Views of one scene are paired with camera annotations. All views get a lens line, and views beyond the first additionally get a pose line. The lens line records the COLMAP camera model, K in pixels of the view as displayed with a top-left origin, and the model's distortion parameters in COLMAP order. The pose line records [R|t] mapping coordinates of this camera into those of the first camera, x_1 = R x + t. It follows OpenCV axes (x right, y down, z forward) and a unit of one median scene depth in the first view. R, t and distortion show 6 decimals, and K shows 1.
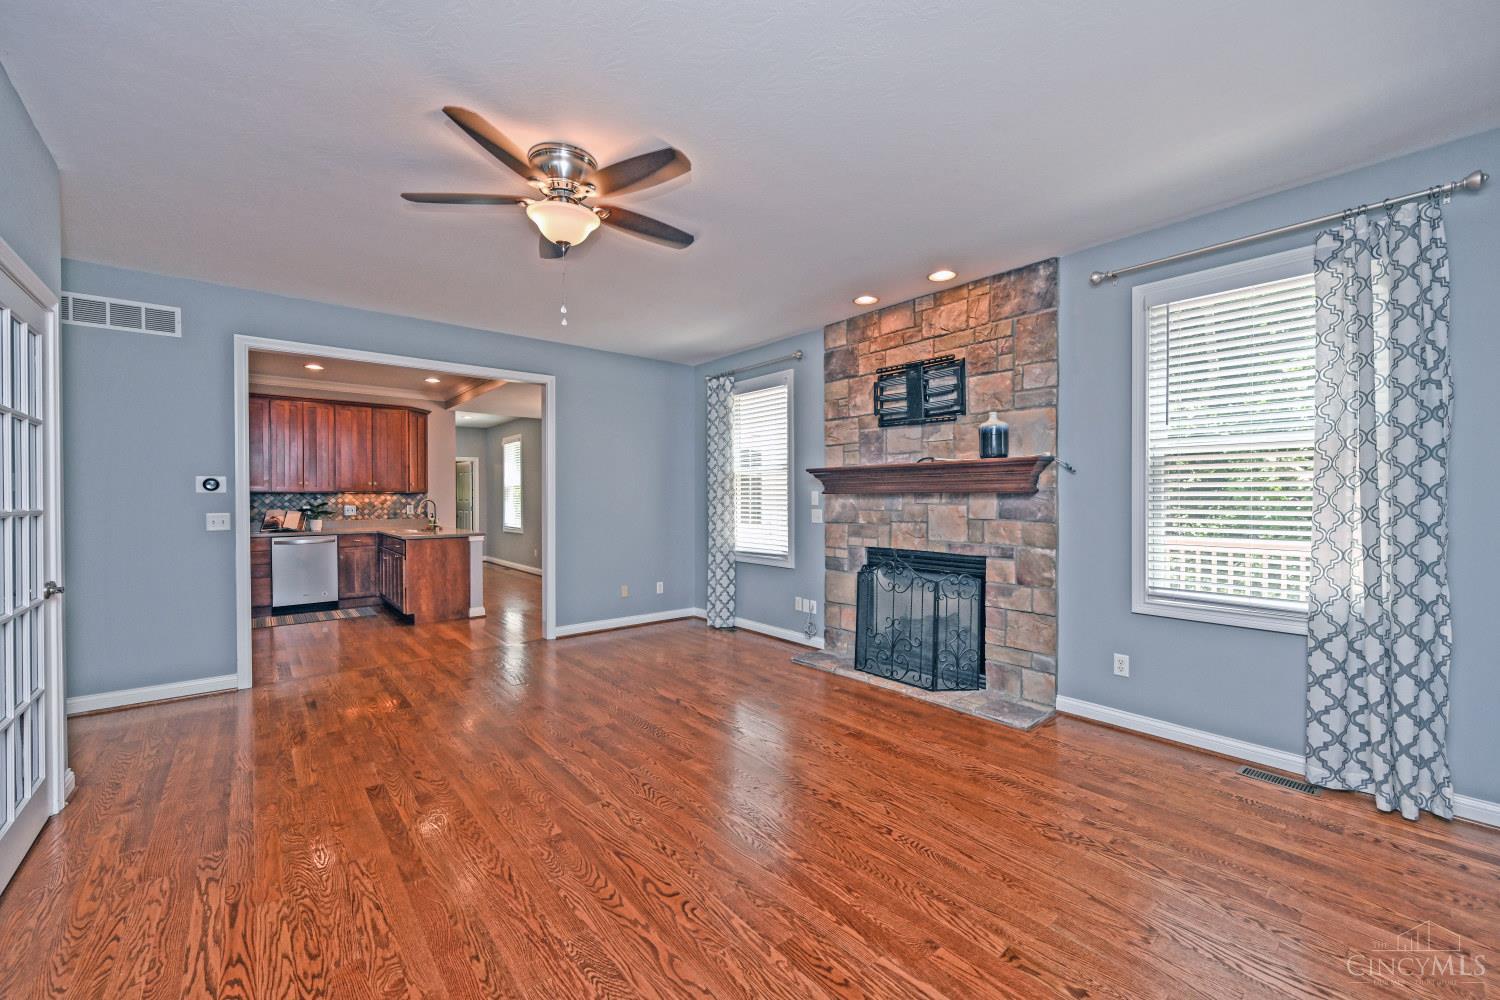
lens RADIAL K [[594.5, 0, 740.1], [0, 594.5, 497.9], [0, 0, 1]] dist [-0.002255, 0.001113]
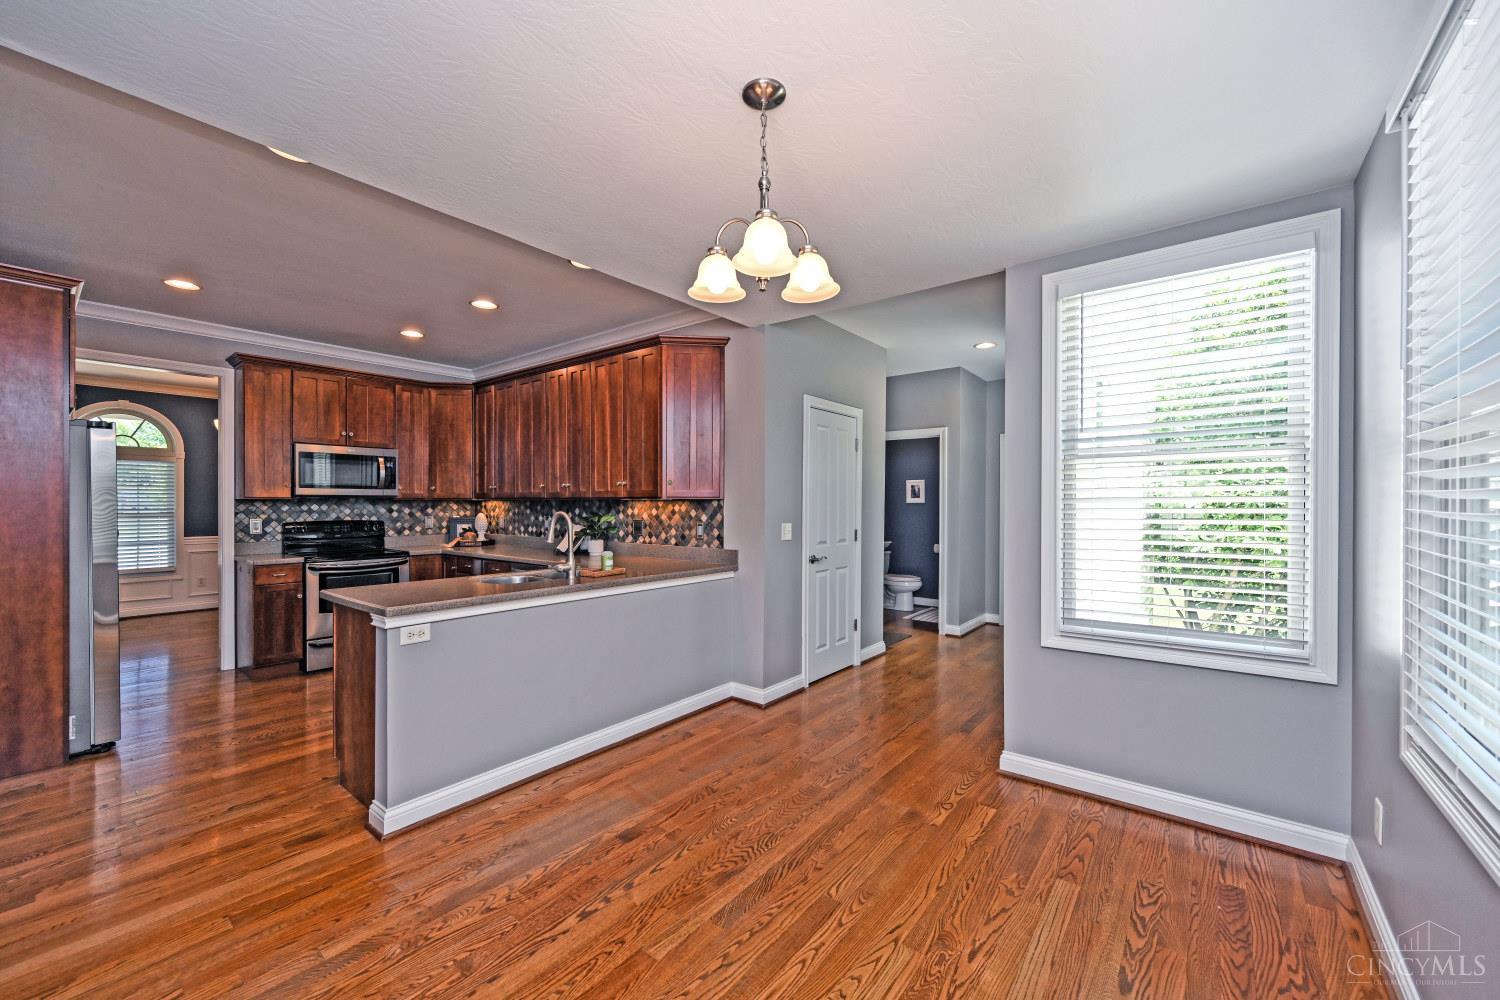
lens RADIAL K [[594.5, 0, 765.2], [0, 594.5, 505.7], [0, 0, 1]] dist [-0.002255, 0.001113]
pose [[0.212810, 0.002426, -0.977091, -0.025866], [-0.003742, 0.999992, 0.001668, -0.006621], [0.977086, 0.003301, 0.212817, 1.811553]]
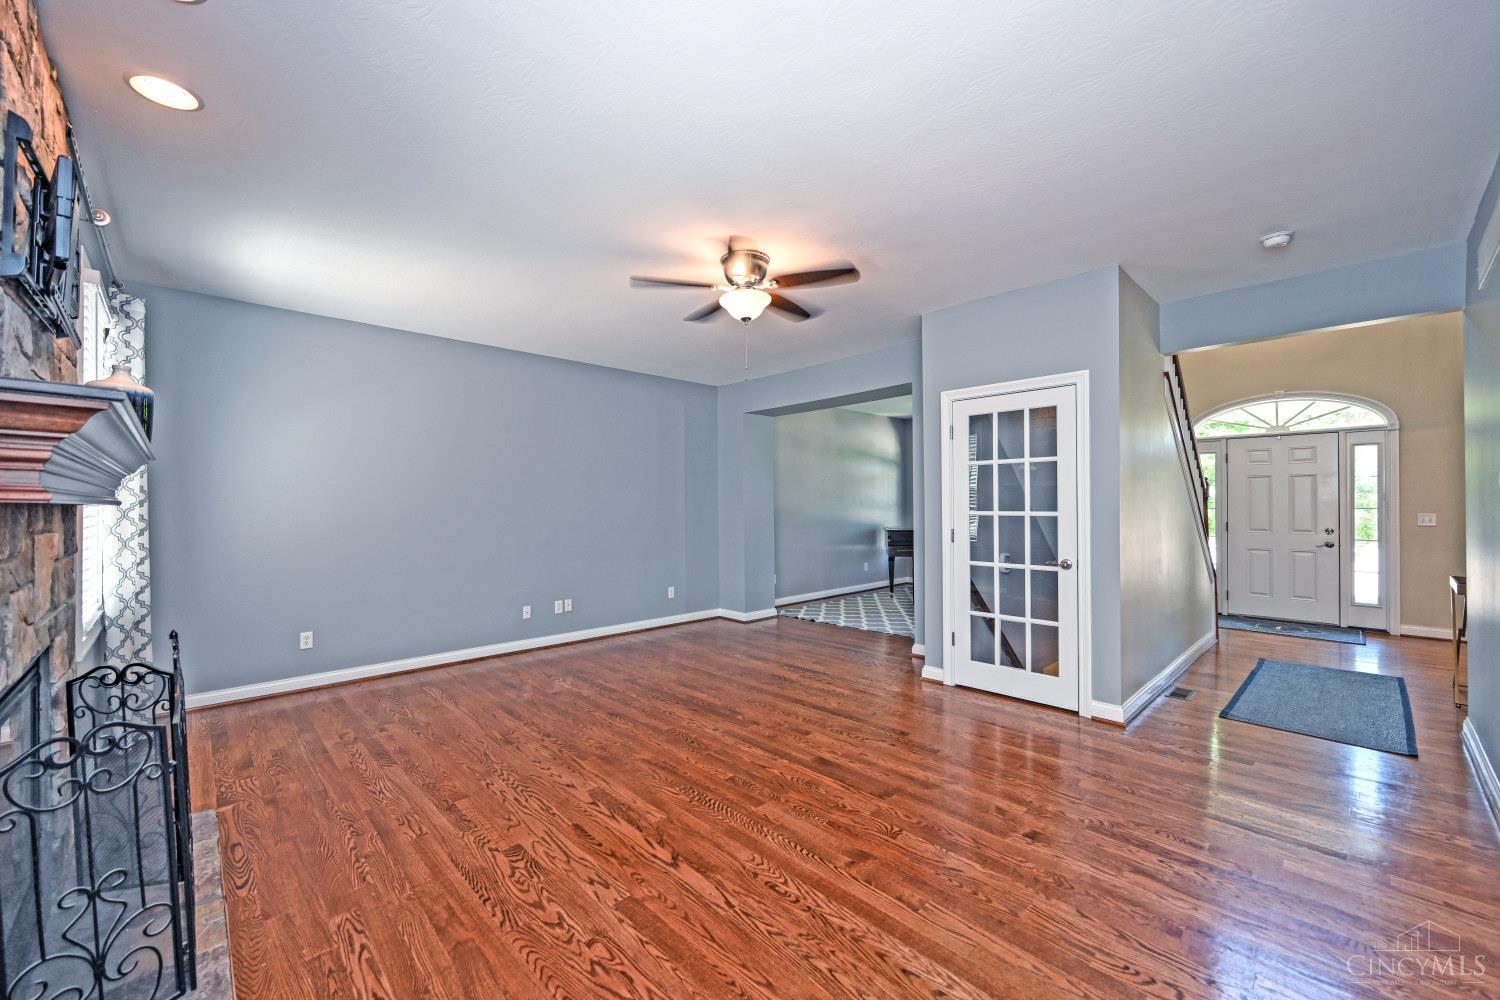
lens RADIAL K [[594.5, 0, 755.6], [0, 594.5, 492.7], [0, 0, 1]] dist [-0.002255, 0.001113]
pose [[-0.996684, 0.005553, -0.081182, -0.124799], [0.007036, 0.999813, -0.017996, -0.006370], [0.081067, -0.018507, -0.996537, 1.441505]]
